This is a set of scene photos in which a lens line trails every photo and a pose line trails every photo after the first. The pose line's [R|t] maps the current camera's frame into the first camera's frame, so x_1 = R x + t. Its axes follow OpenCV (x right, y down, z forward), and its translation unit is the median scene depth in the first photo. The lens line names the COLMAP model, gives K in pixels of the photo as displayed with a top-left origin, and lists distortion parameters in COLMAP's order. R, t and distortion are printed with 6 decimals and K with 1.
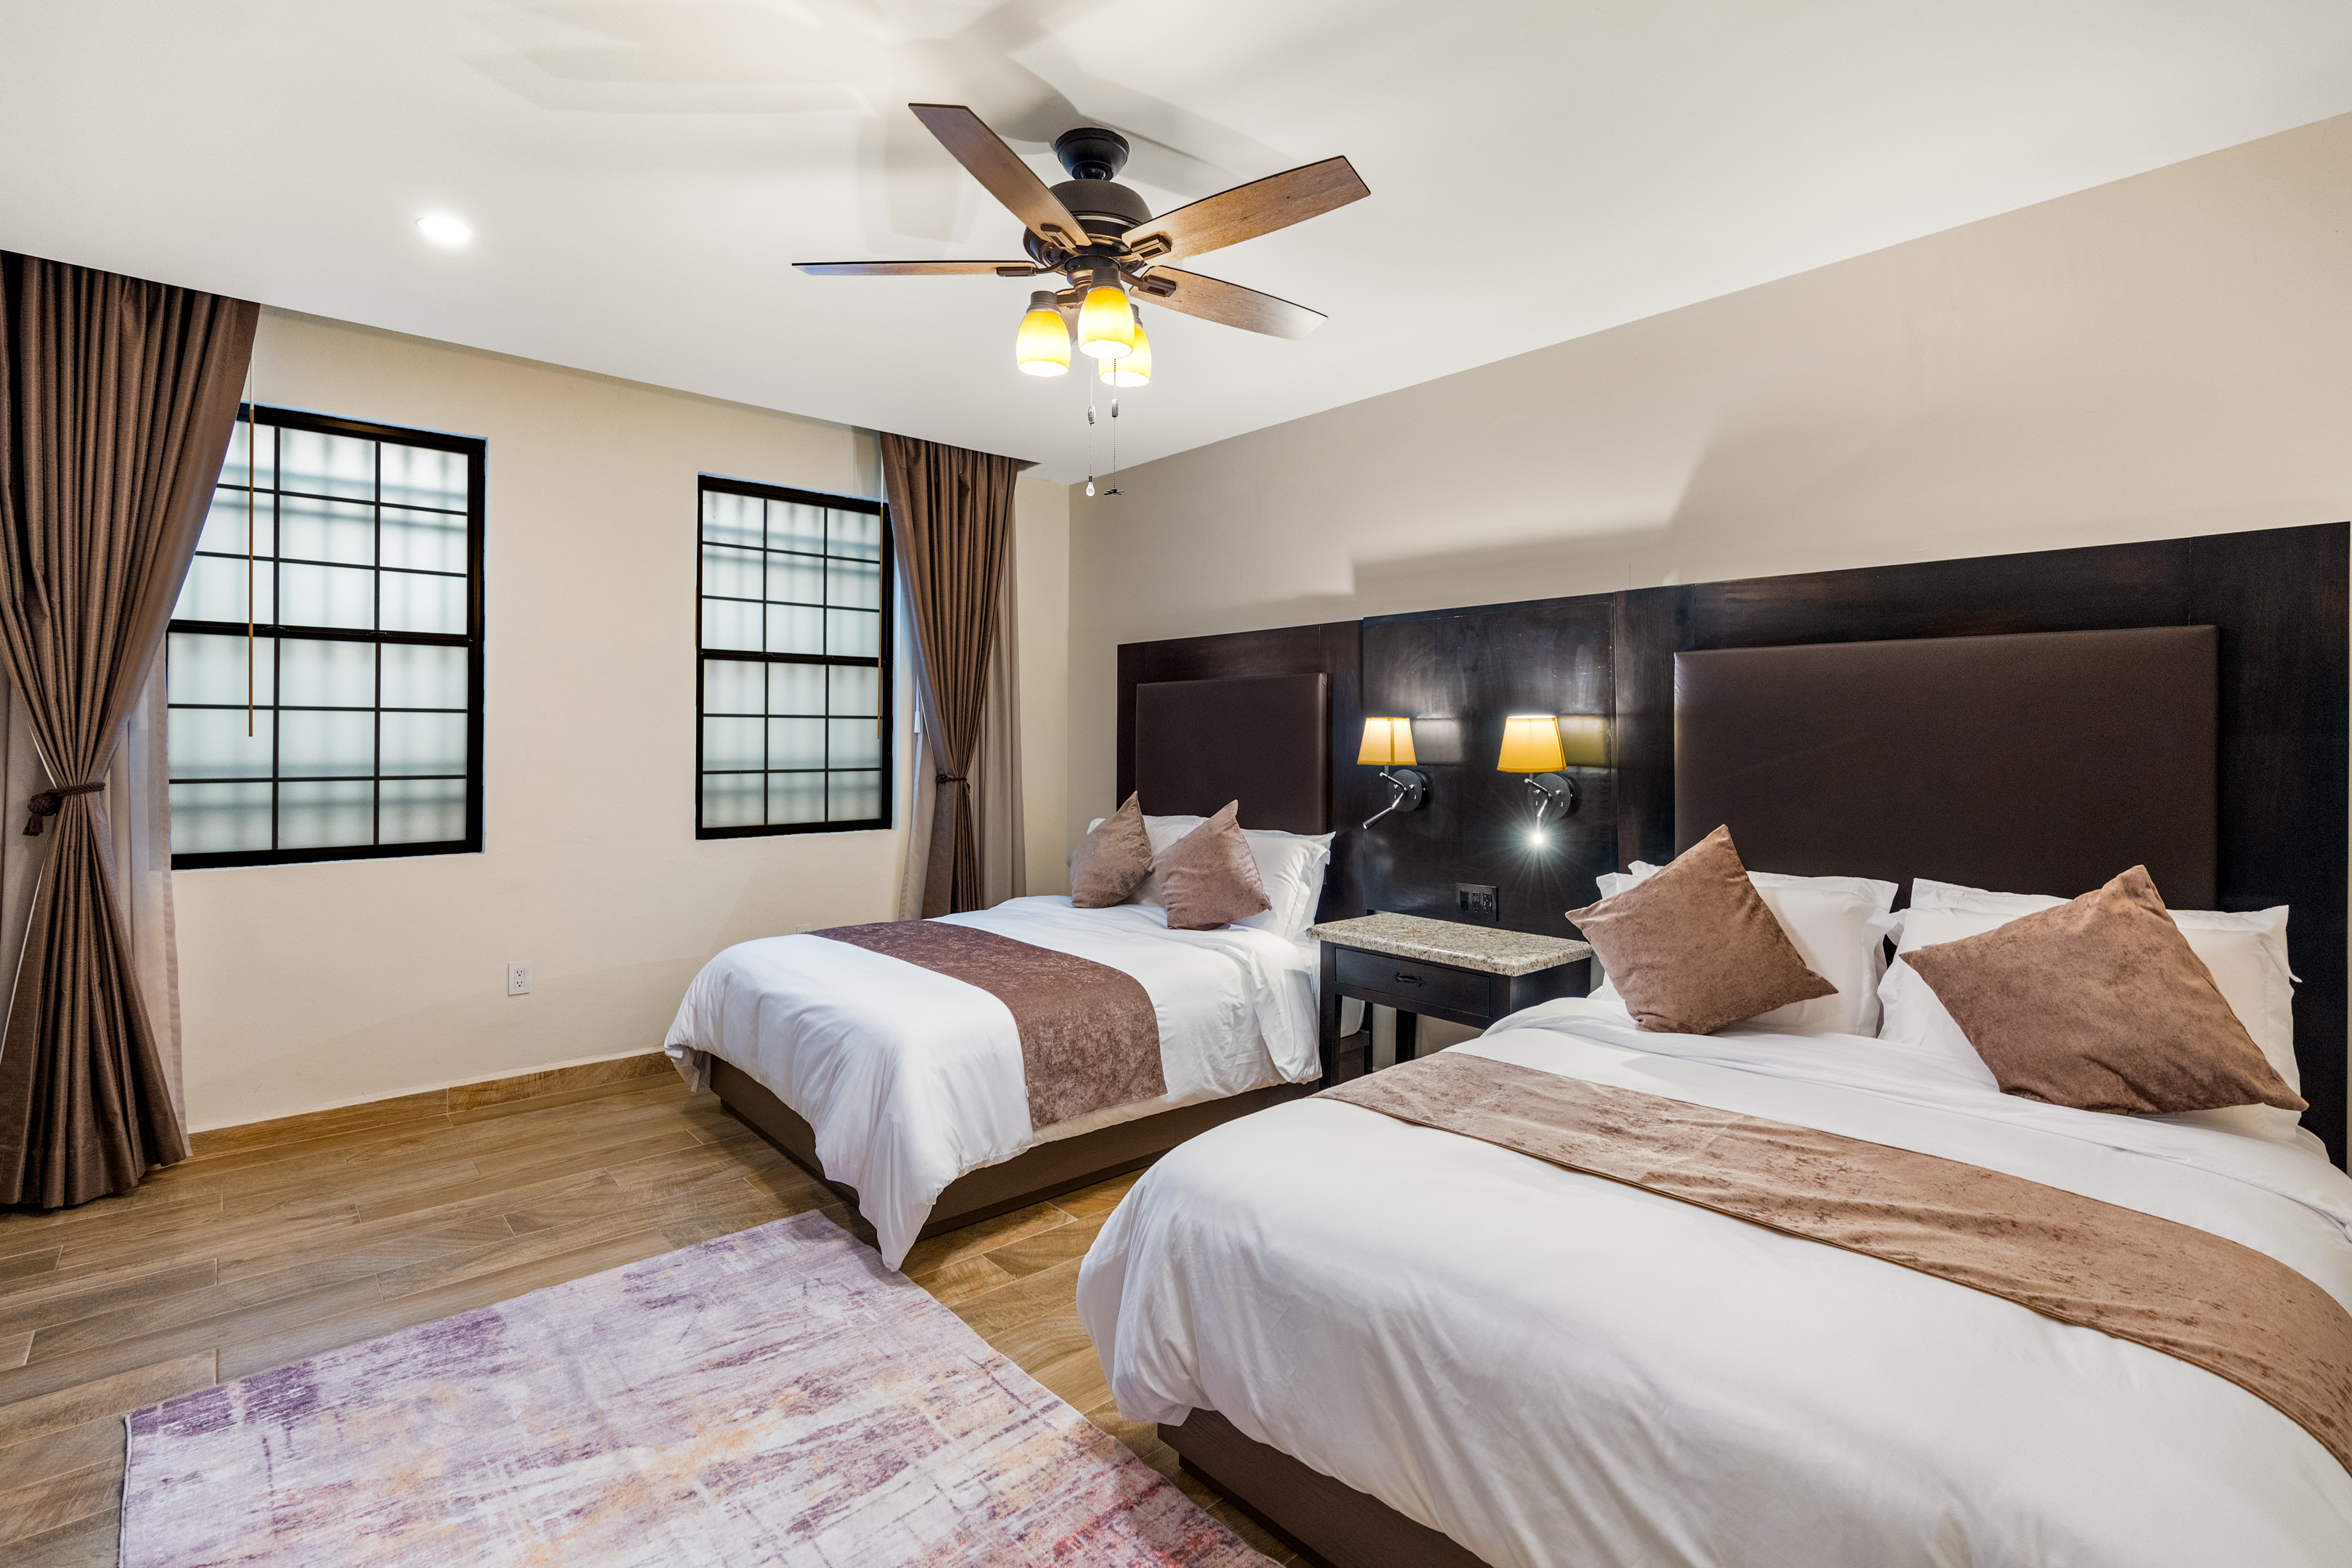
lens RADIAL K [[1076.4, 0, 1149.7], [0, 1076.4, 737.8], [0, 0, 1]] dist [-0.008200, 0.003152]
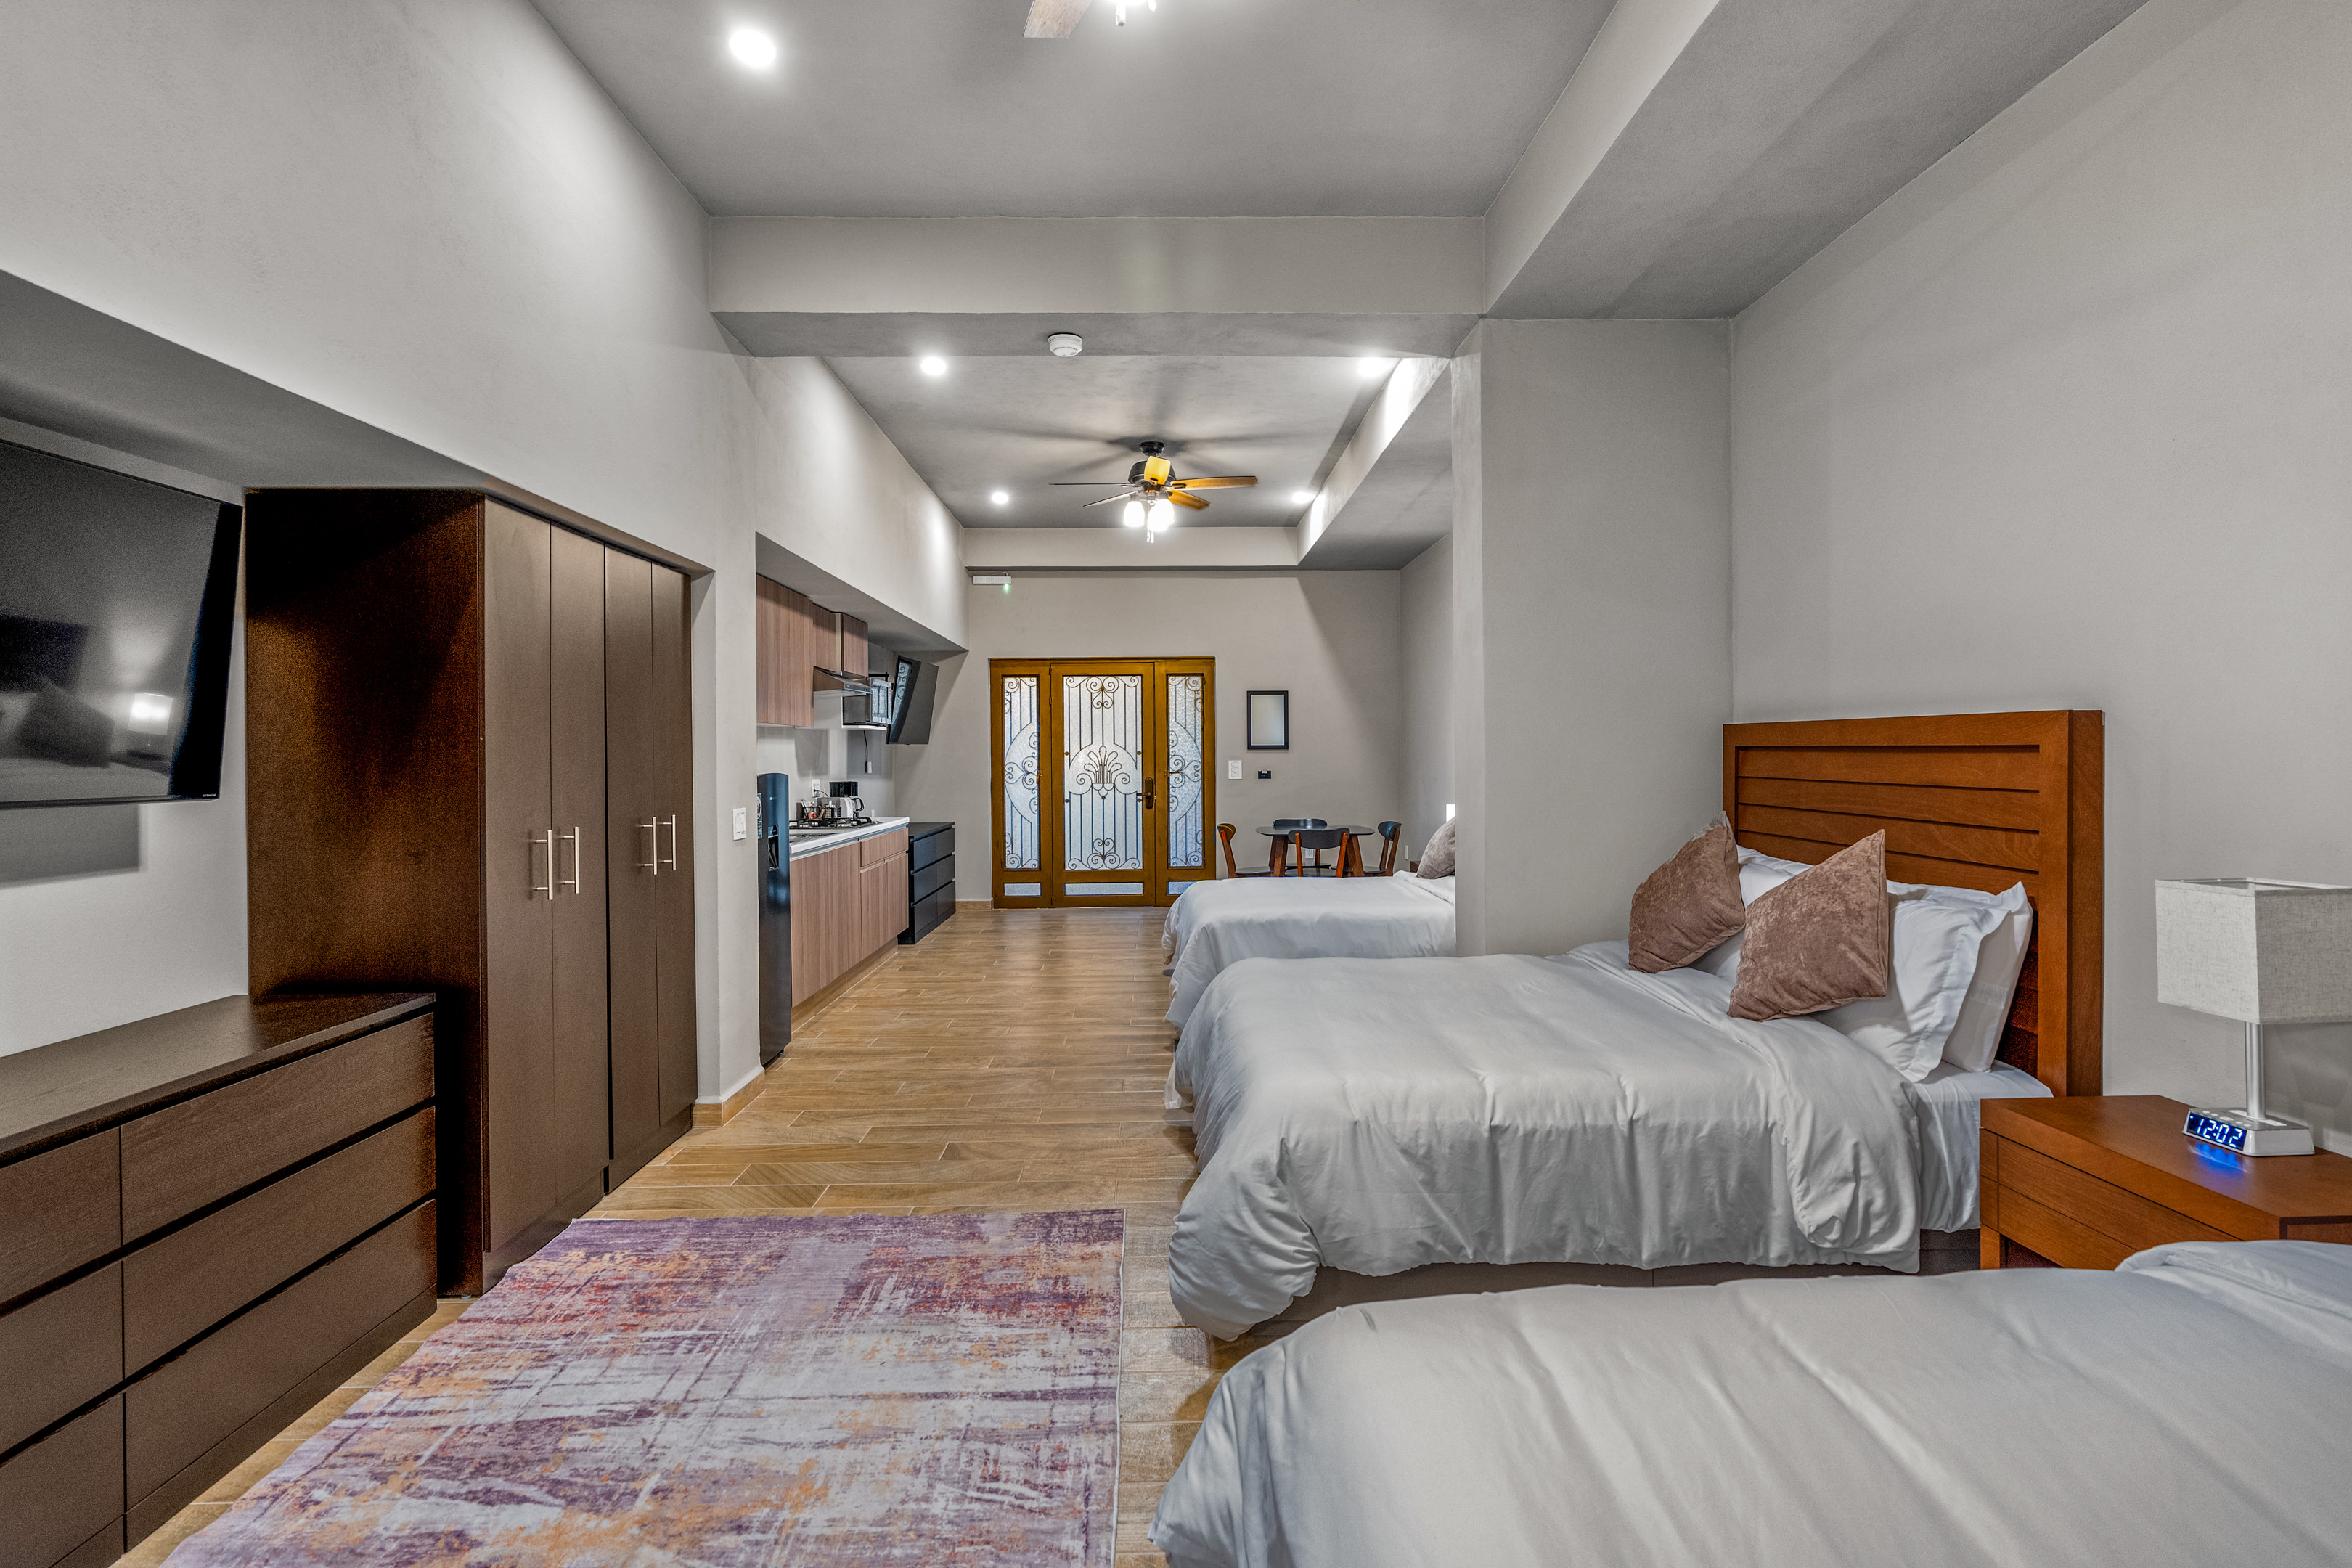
lens RADIAL K [[1076.4, 0, 1170.7], [0, 1076.4, 761.8], [0, 0, 1]] dist [-0.008200, 0.003152]
pose [[-0.766577, -0.015541, 0.641964, -0.707024], [-0.003925, 0.999802, 0.019517, 0.034860], [-0.642140, 0.012441, -0.766486, 0.745052]]
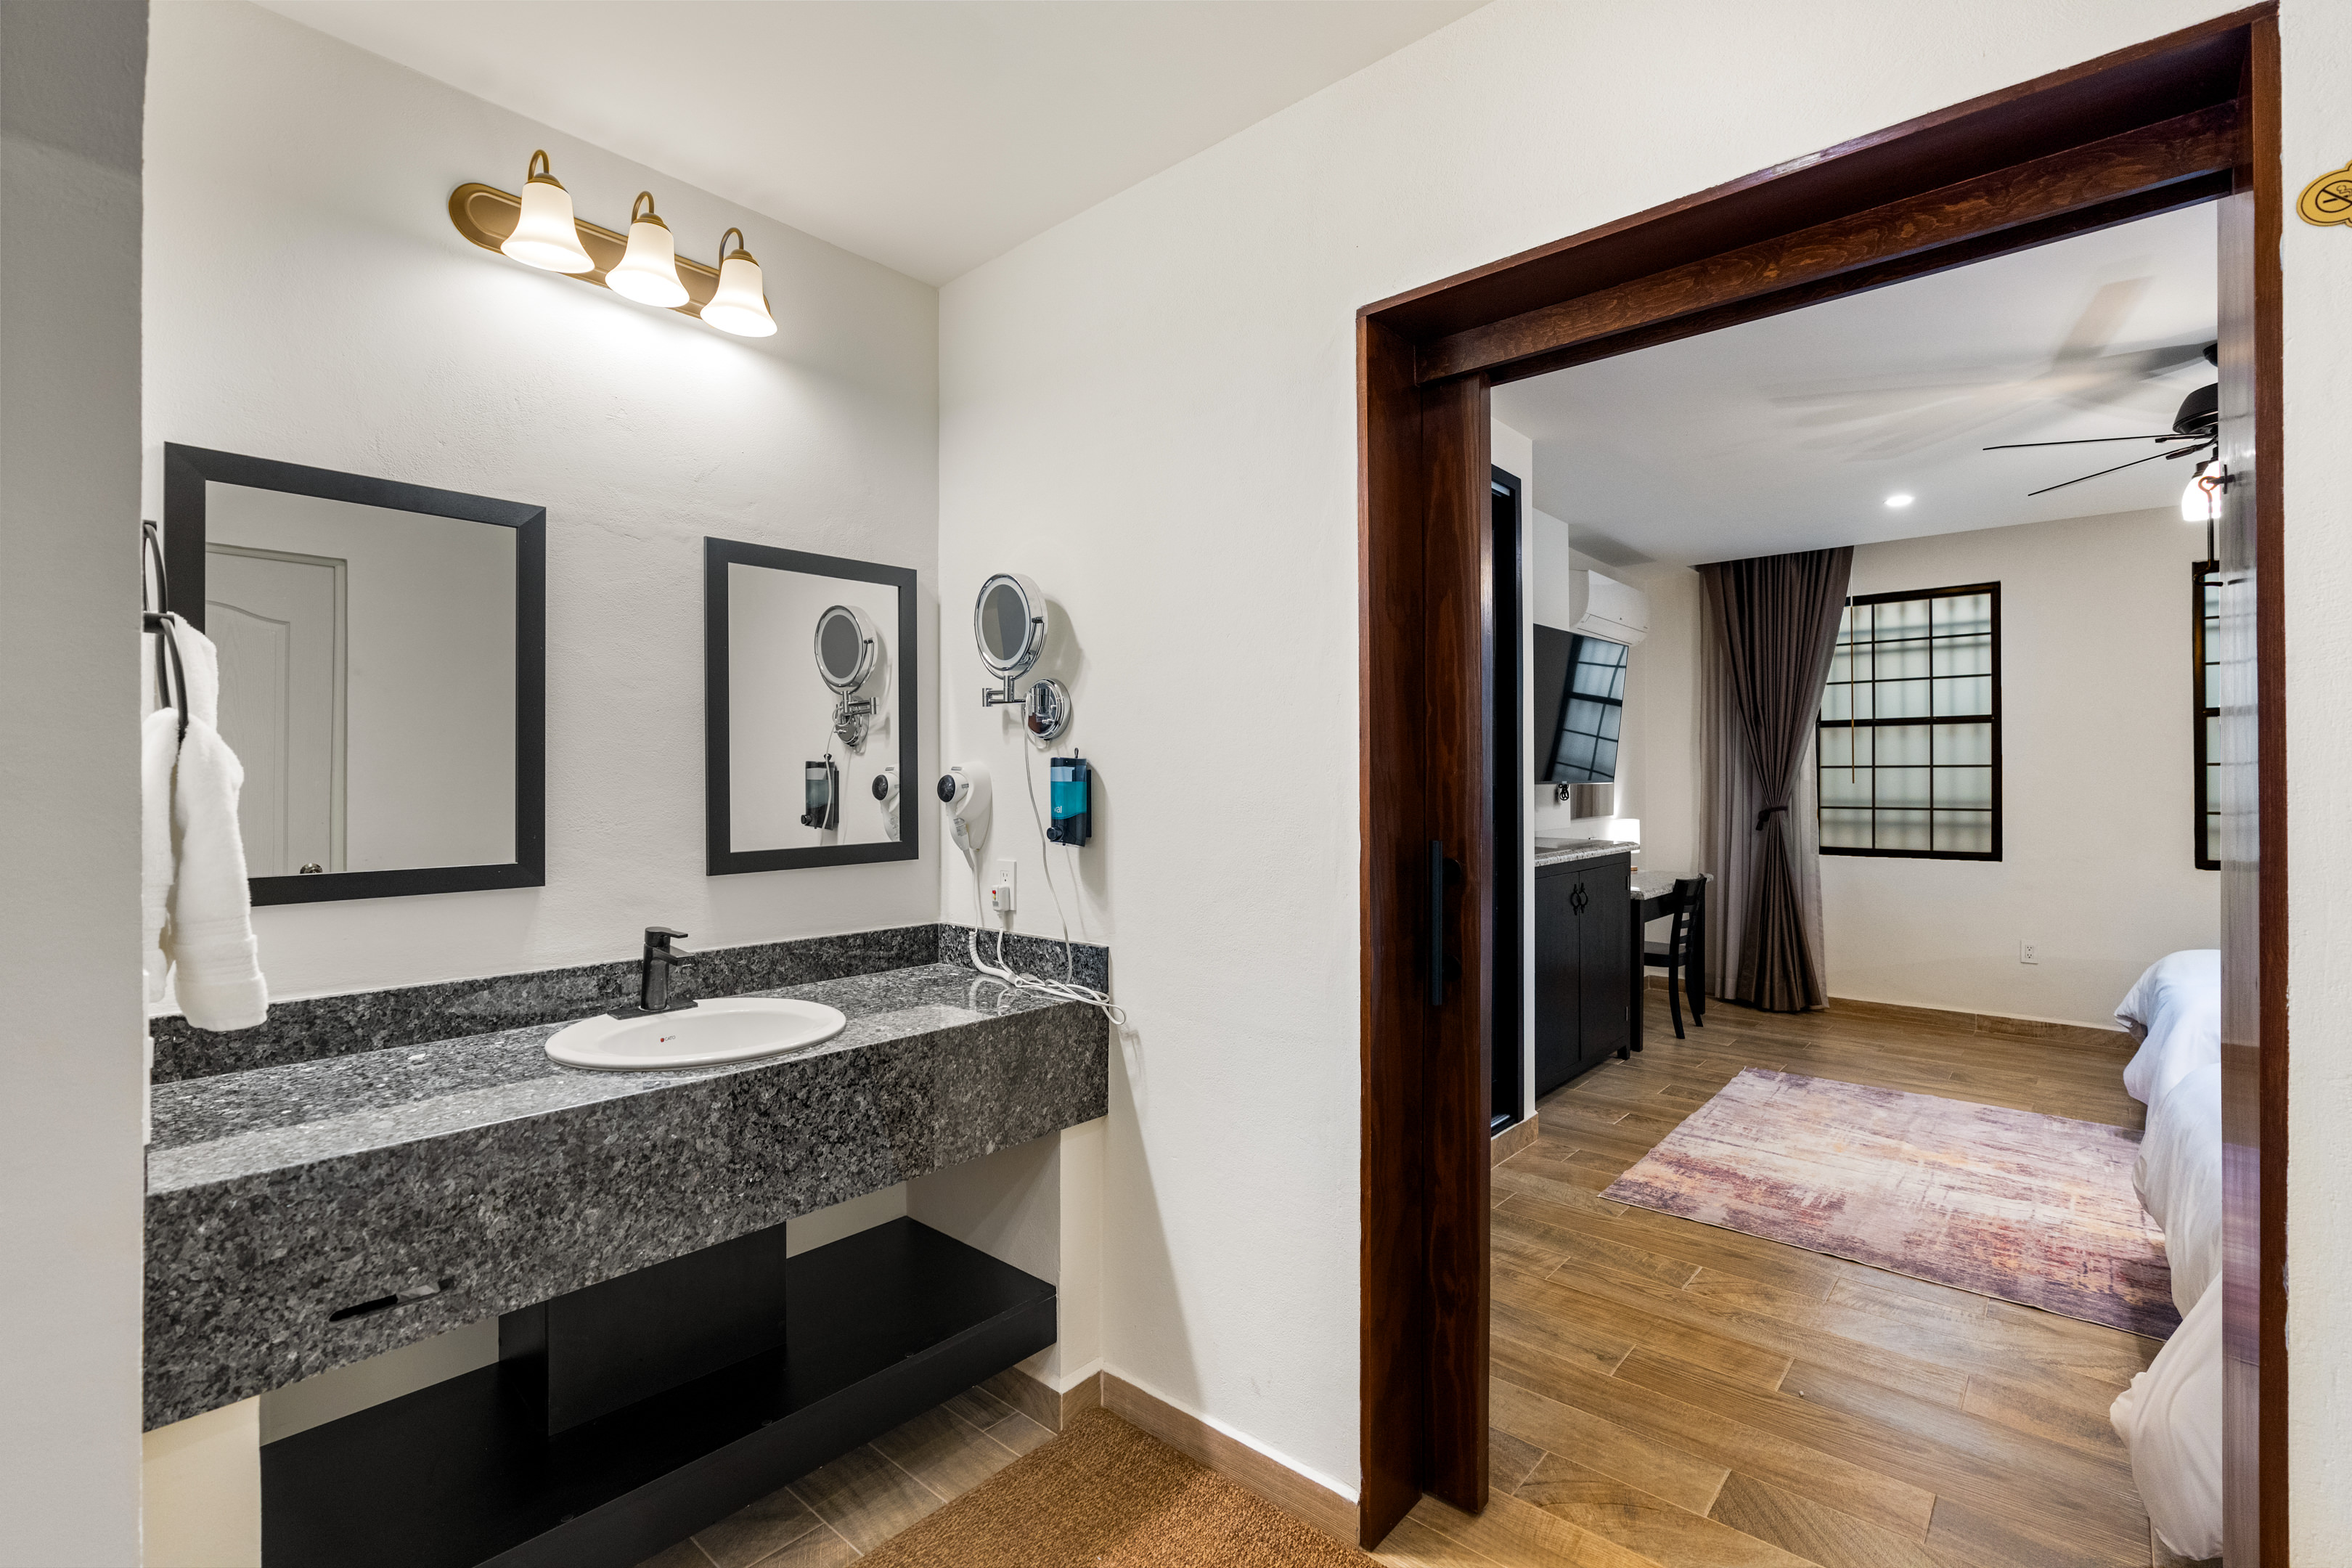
lens RADIAL K [[1076.4, 0, 1170.9], [0, 1076.4, 771.4], [0, 0, 1]] dist [-0.008200, 0.003152]
pose [[0.128163, -0.011163, -0.991690, 0.732913], [0.000623, 0.999937, -0.011175, -0.001569], [0.991753, 0.000814, 0.128162, -0.336765]]
